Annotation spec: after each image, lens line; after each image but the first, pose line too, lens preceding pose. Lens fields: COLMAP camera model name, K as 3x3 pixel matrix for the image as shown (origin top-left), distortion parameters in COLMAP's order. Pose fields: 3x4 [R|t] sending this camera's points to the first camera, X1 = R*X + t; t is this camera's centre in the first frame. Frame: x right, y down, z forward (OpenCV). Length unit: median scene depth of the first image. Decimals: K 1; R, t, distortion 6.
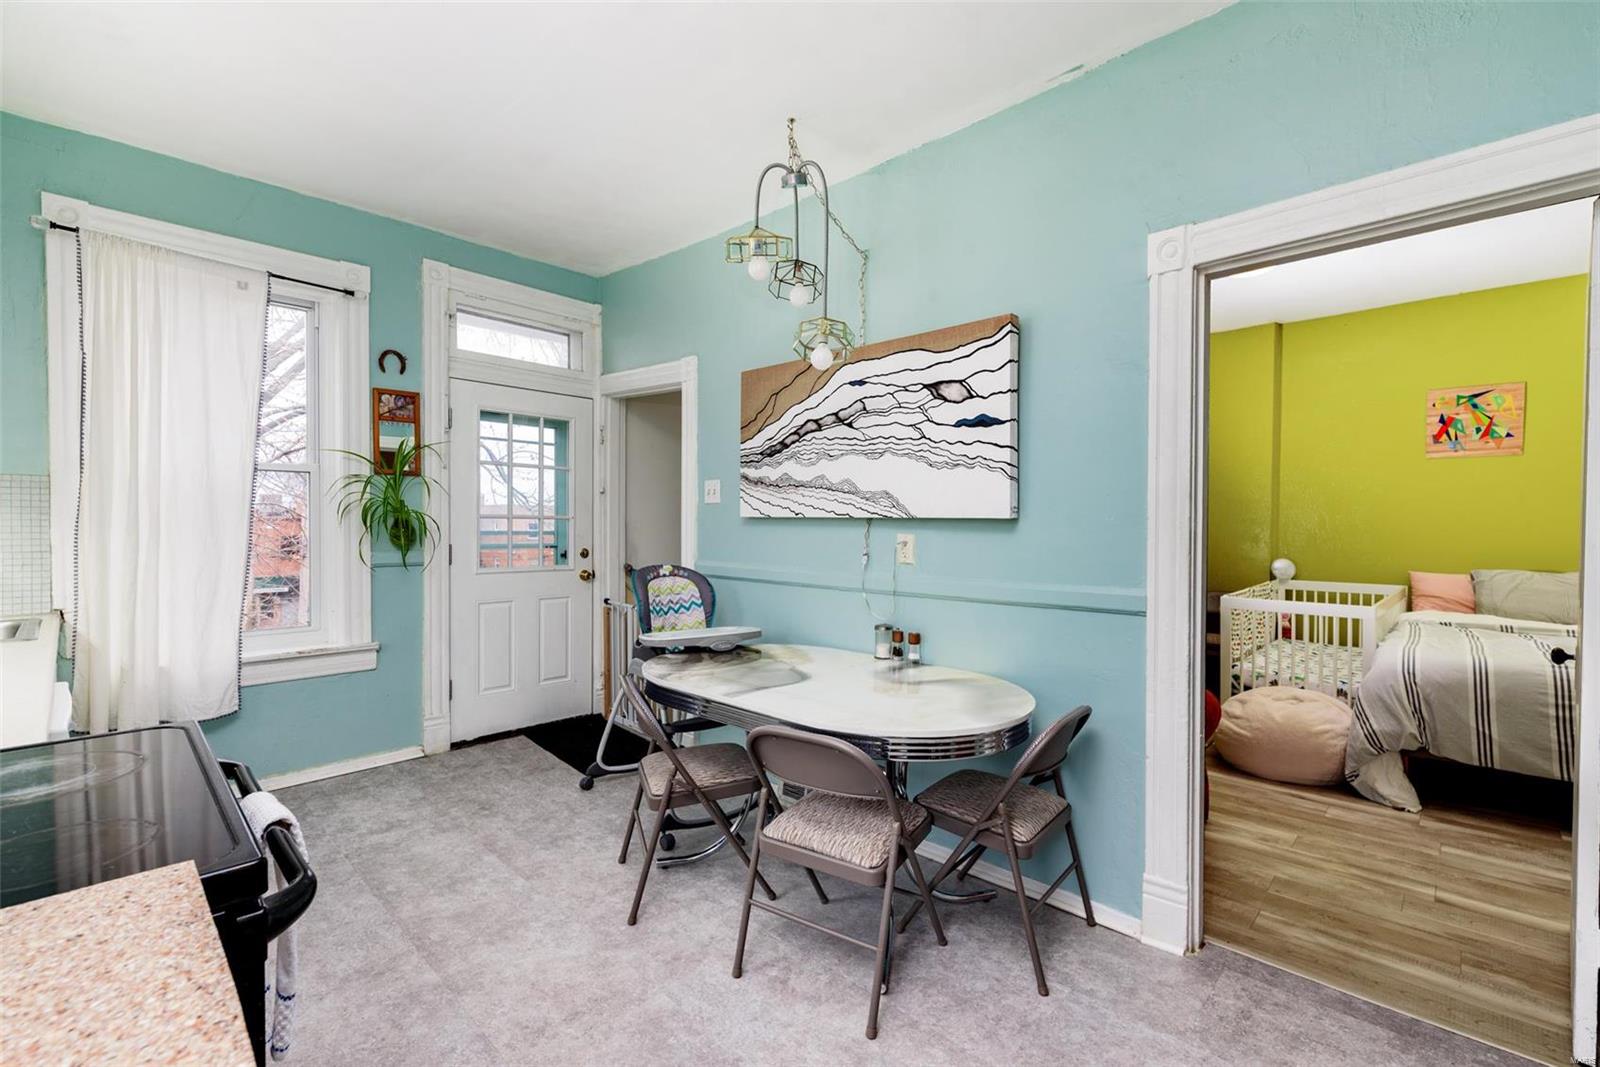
lens RADIAL K [[700.1, 0, 801.9], [0, 700.1, 533.6], [0, 0, 1]] dist [0.004895, 0.000036]
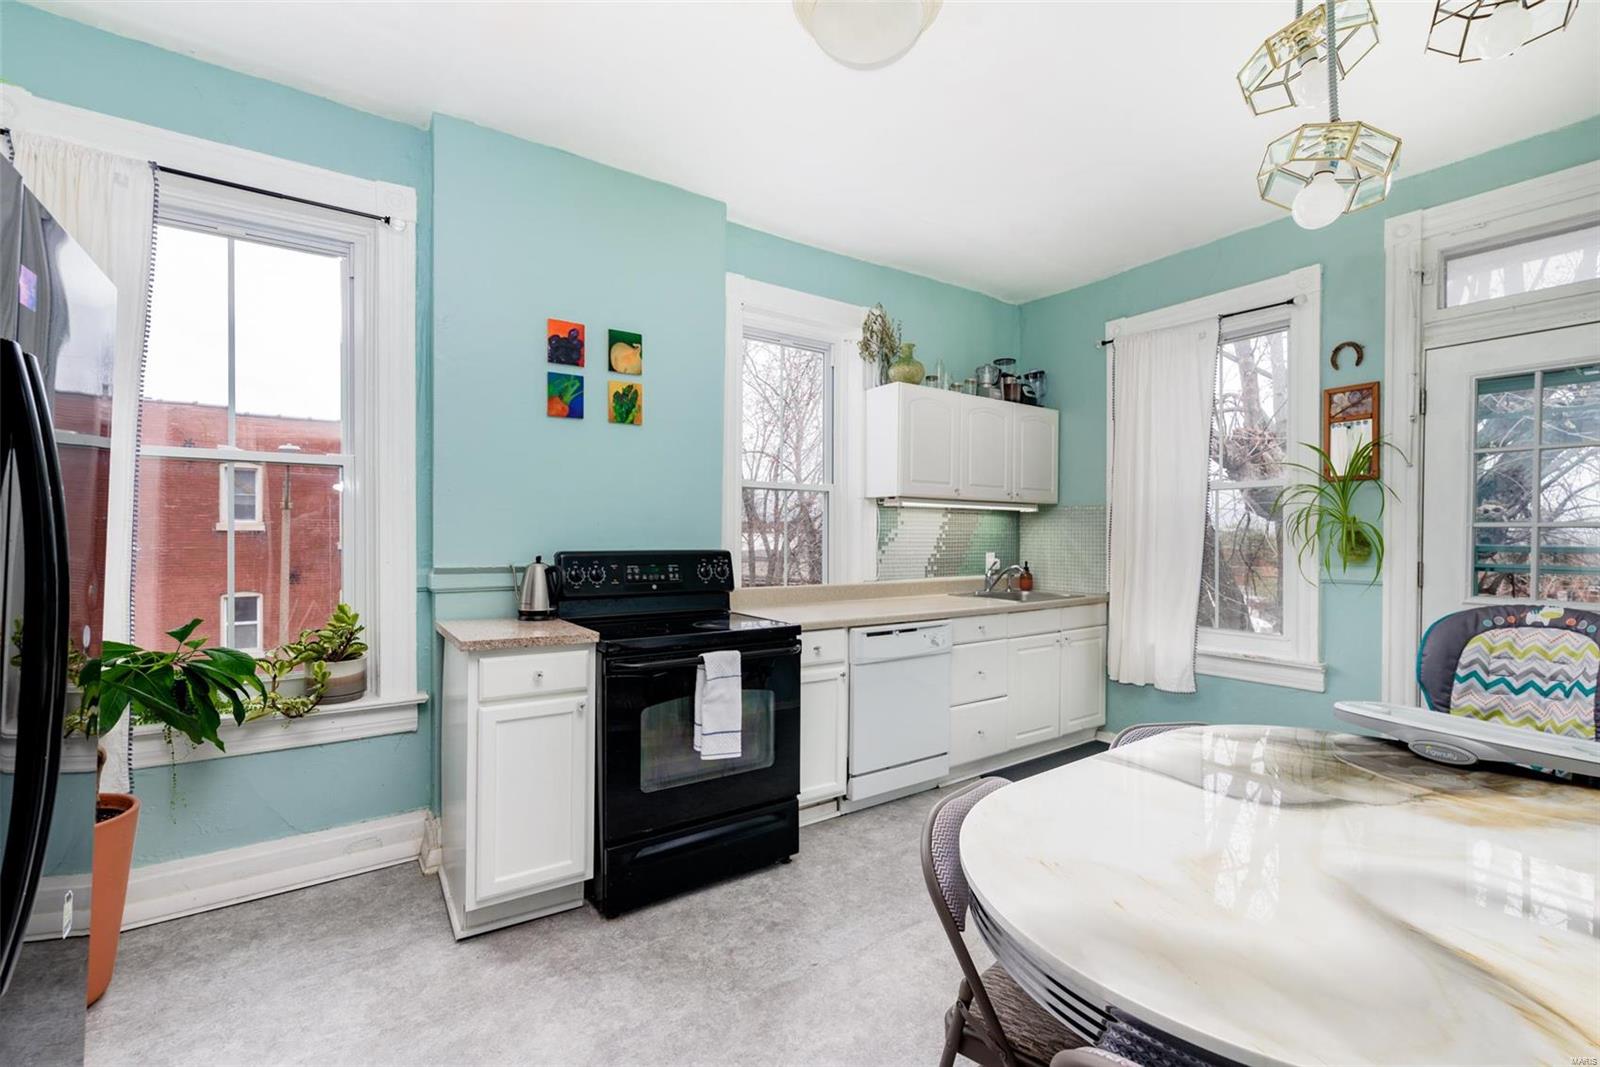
lens RADIAL K [[700.1, 0, 807.5], [0, 700.1, 536.7], [0, 0, 1]] dist [0.004895, 0.000036]
pose [[-0.192247, -0.005293, -0.981332, 0.511706], [-0.018149, 0.999834, -0.001837, 0.001372], [0.981179, 0.017457, -0.192311, 0.597730]]
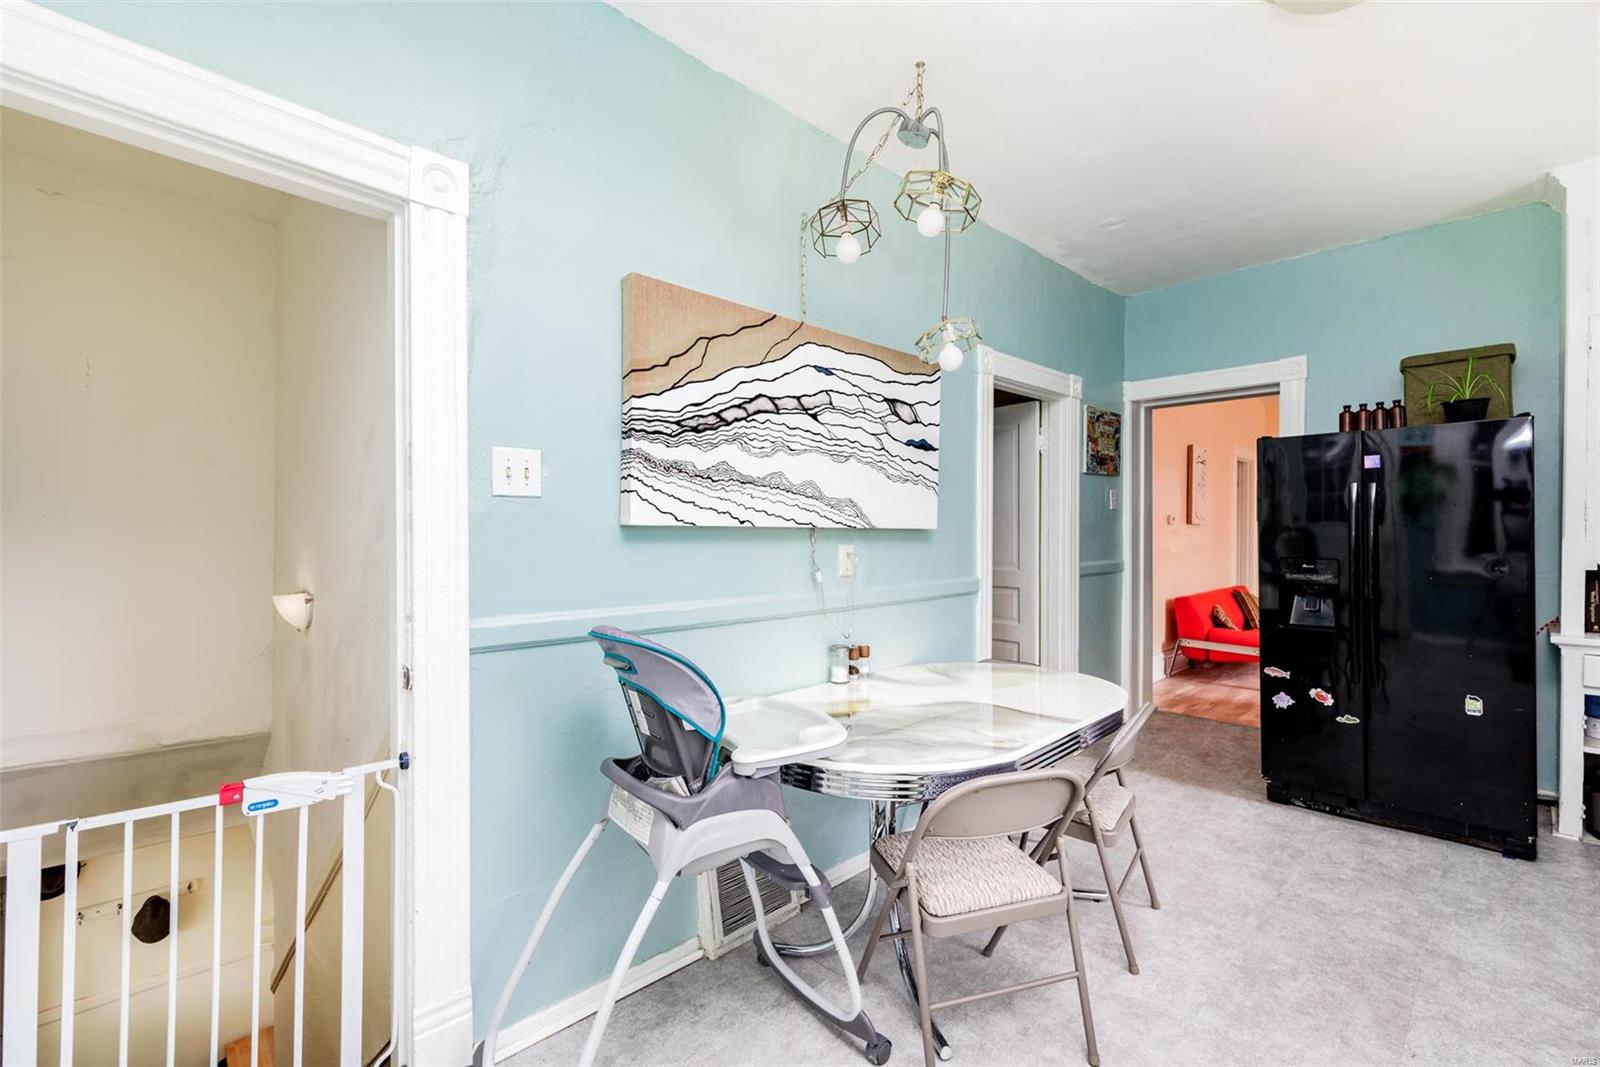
lens RADIAL K [[700.1, 0, 812.2], [0, 700.1, 530.3], [0, 0, 1]] dist [0.004895, 0.000036]
pose [[0.025319, -0.005450, 0.999665, -0.745703], [0.013035, 0.999902, 0.005121, -0.023075], [-0.999594, 0.012901, 0.025388, 0.952166]]
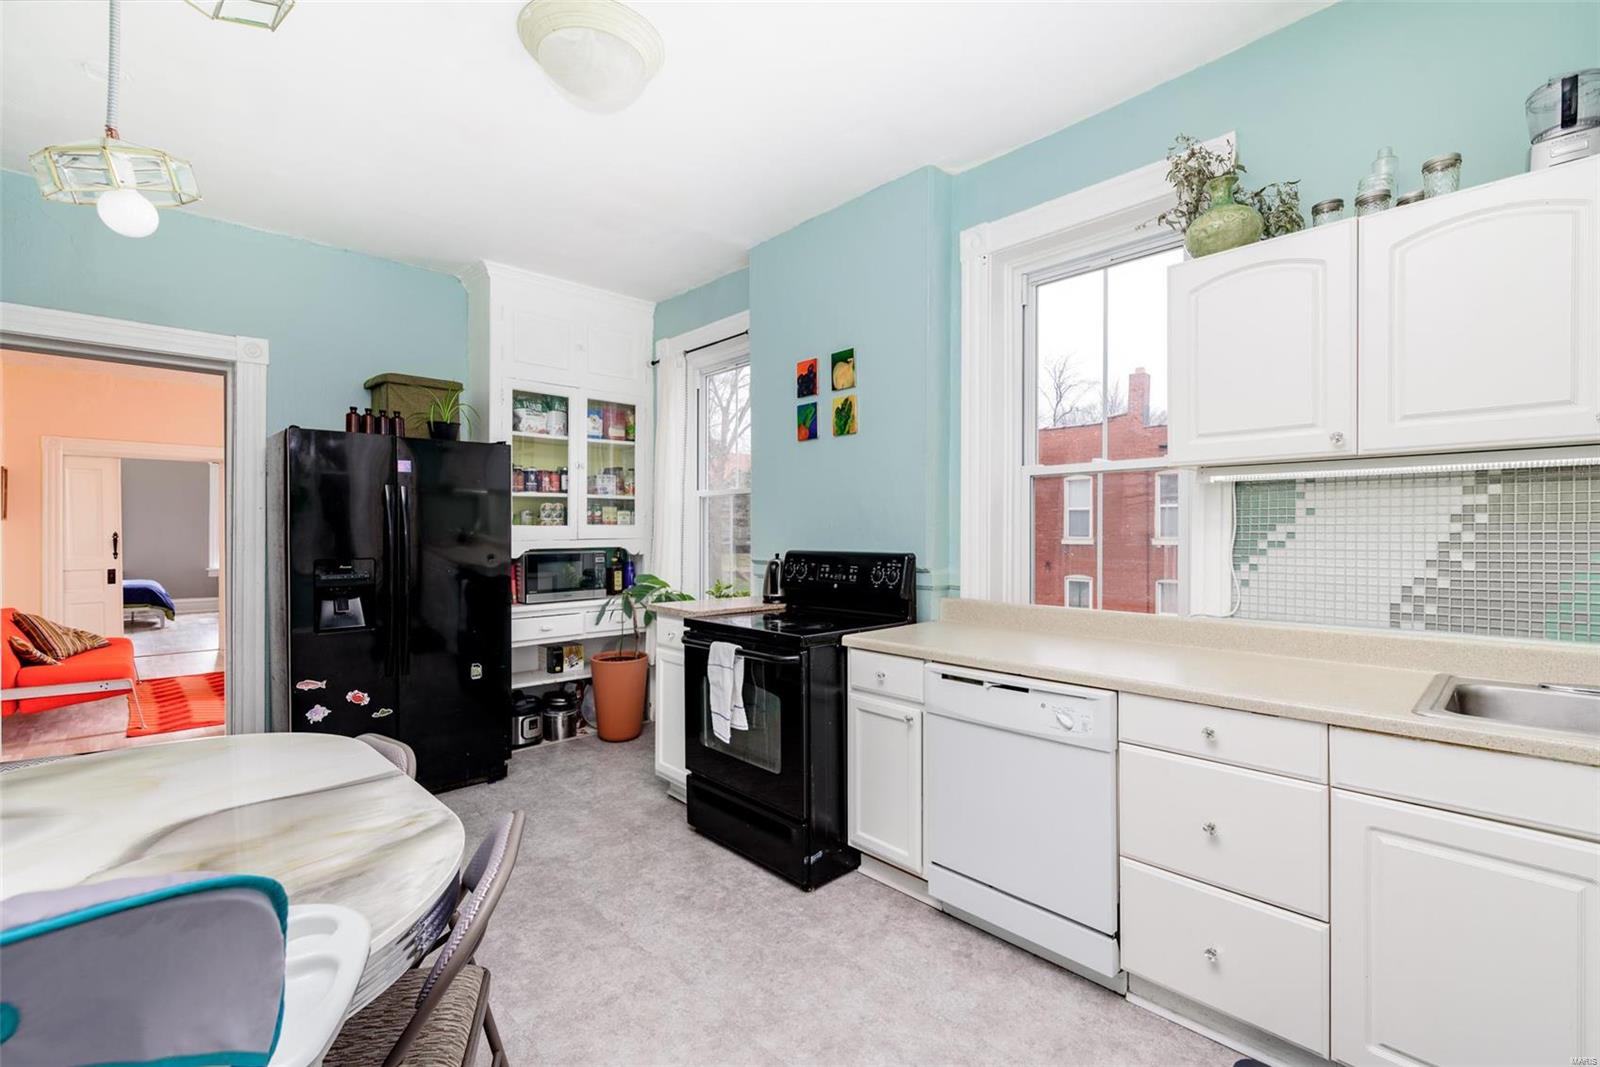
lens RADIAL K [[700.1, 0, 815.1], [0, 700.1, 530.3], [0, 0, 1]] dist [0.004895, 0.000036]
pose [[-0.999110, -0.001999, 0.042145, -0.400668], [-0.001520, 0.999934, 0.011384, -0.020258], [-0.042165, 0.011310, -0.999047, 1.226787]]
